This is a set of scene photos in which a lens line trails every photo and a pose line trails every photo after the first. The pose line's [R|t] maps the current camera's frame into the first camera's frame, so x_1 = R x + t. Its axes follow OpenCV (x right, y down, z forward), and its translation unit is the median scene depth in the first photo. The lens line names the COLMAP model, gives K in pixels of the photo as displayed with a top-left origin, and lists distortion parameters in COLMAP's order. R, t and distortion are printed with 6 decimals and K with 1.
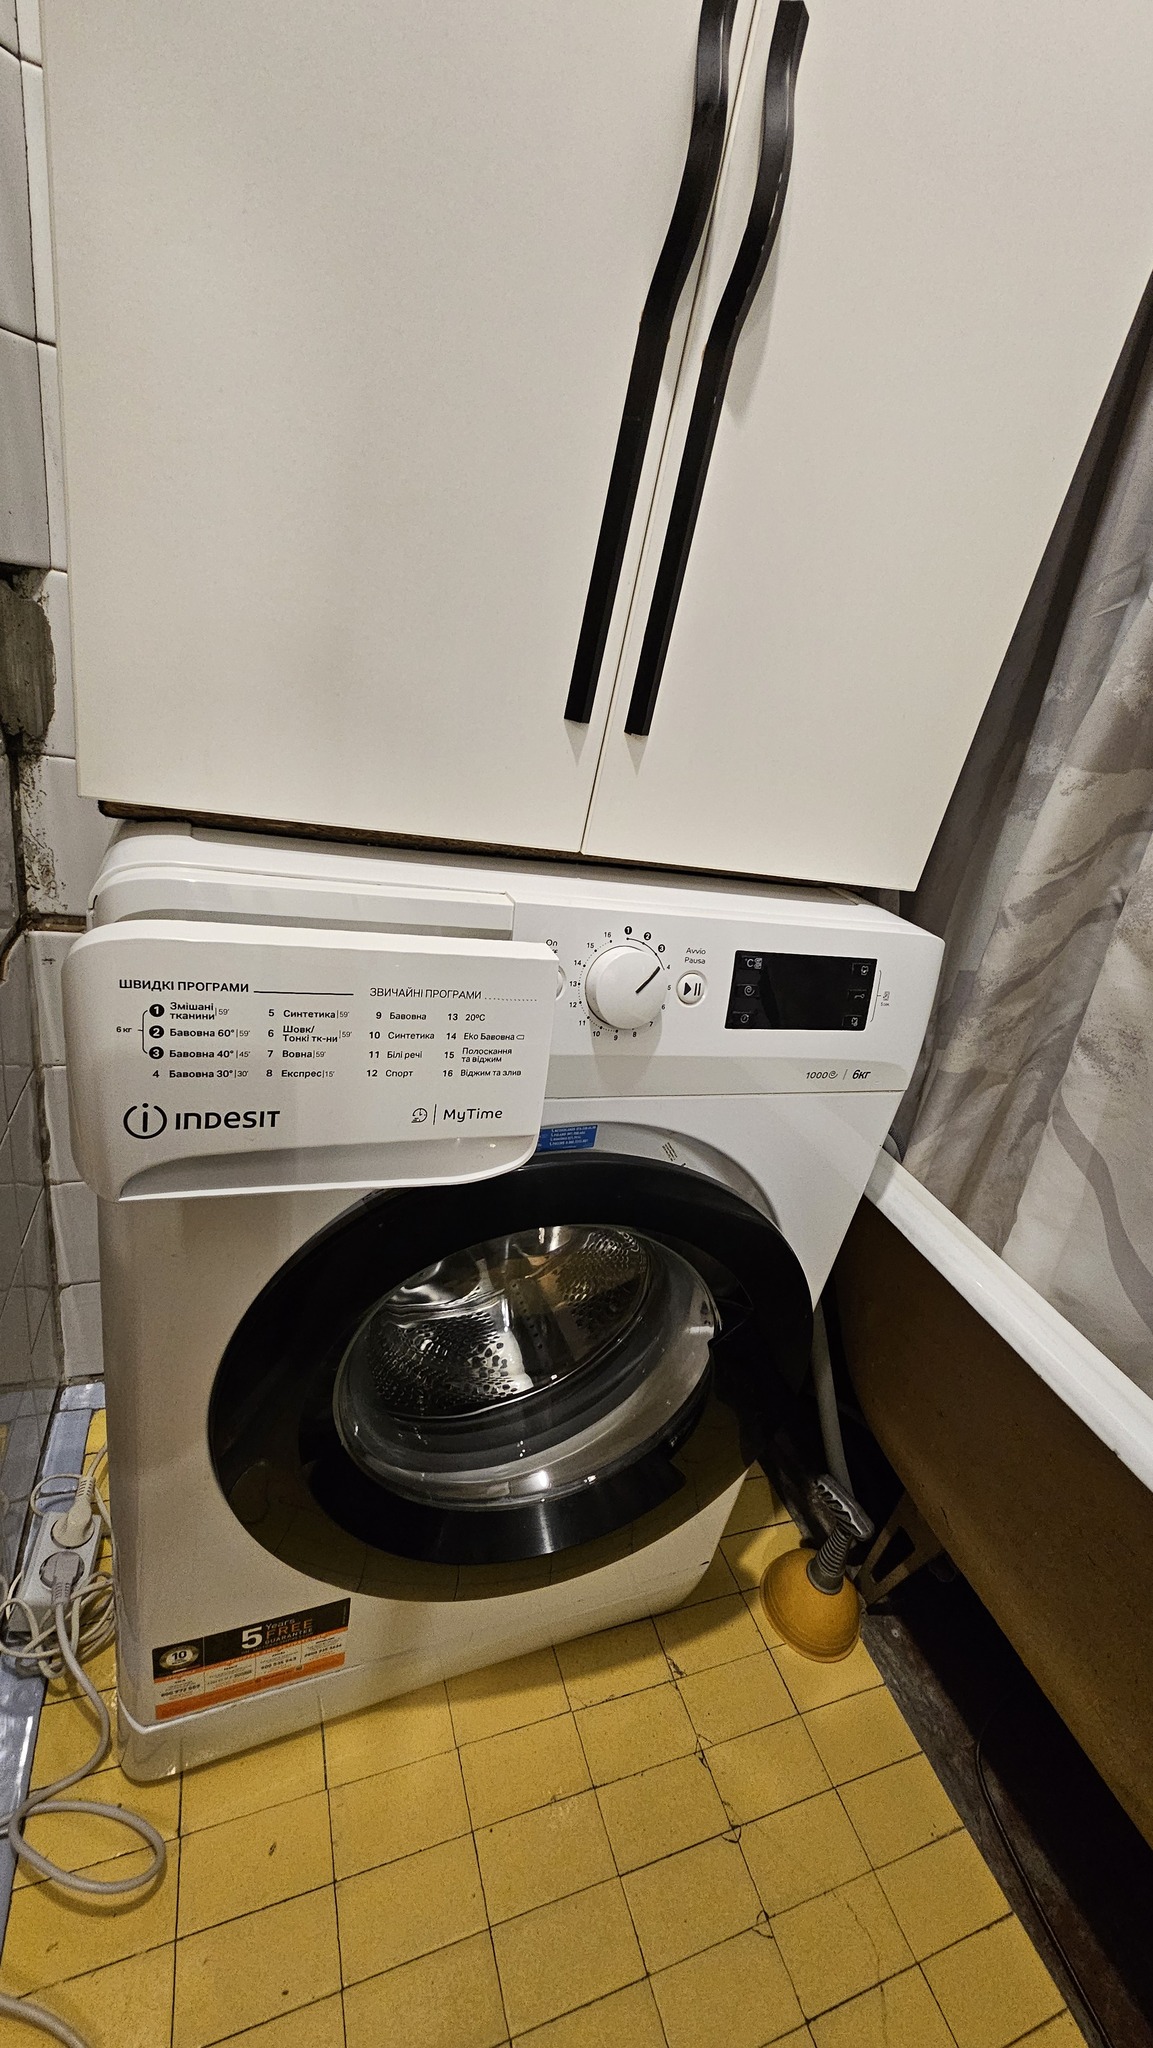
lens RADIAL K [[842.7, 0, 574.5], [0, 842.7, 1016.0], [0, 0, 1]] dist [-0.004319, 0.002176]
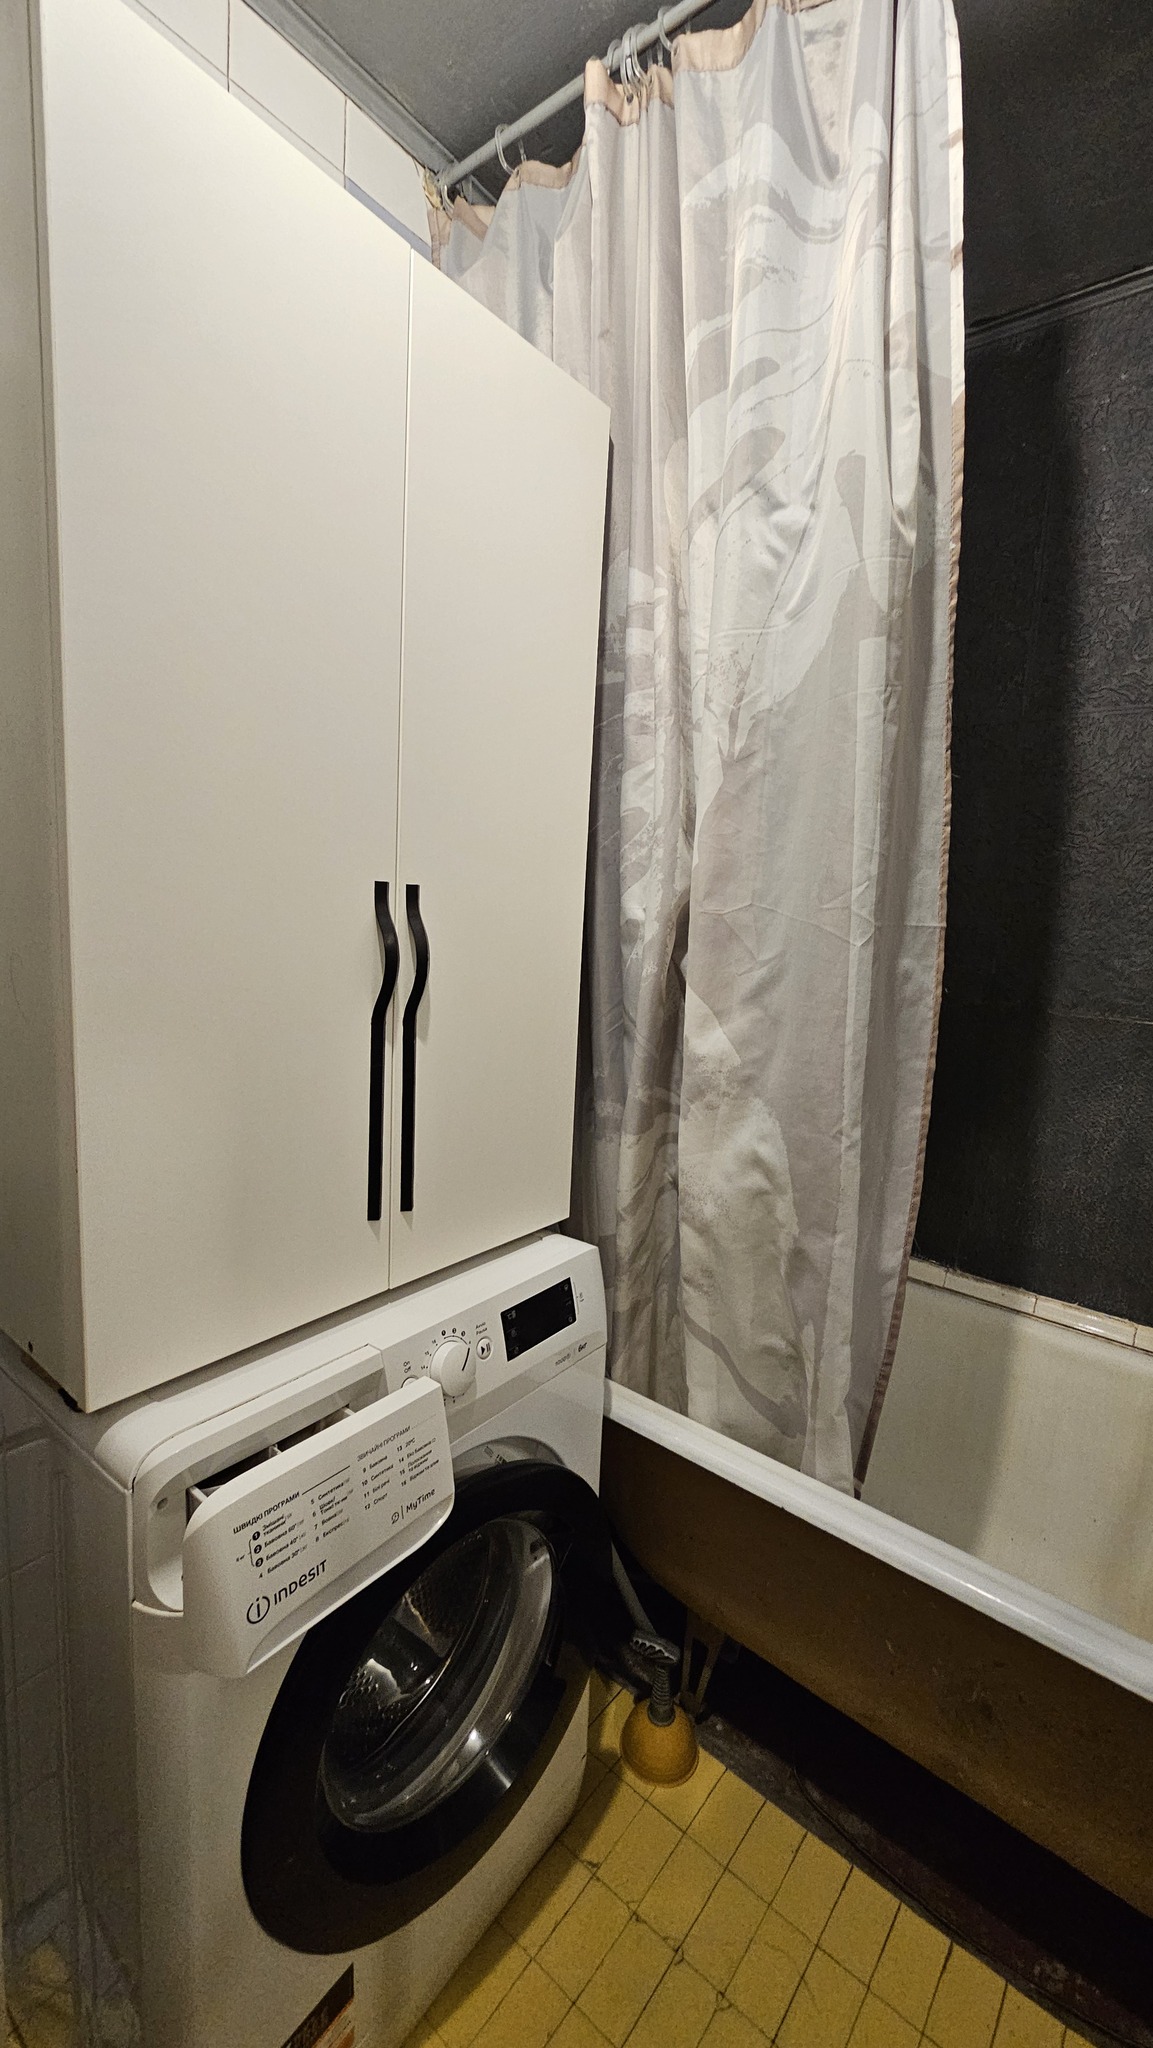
lens RADIAL K [[842.7, 0, 580.6], [0, 842.7, 1019.9], [0, 0, 1]] dist [-0.004319, 0.002176]
pose [[0.846528, -0.226609, 0.481704, -0.260569], [0.329684, 0.933628, -0.140165, -0.256421], [-0.417969, 0.277464, 0.865052, -0.494831]]
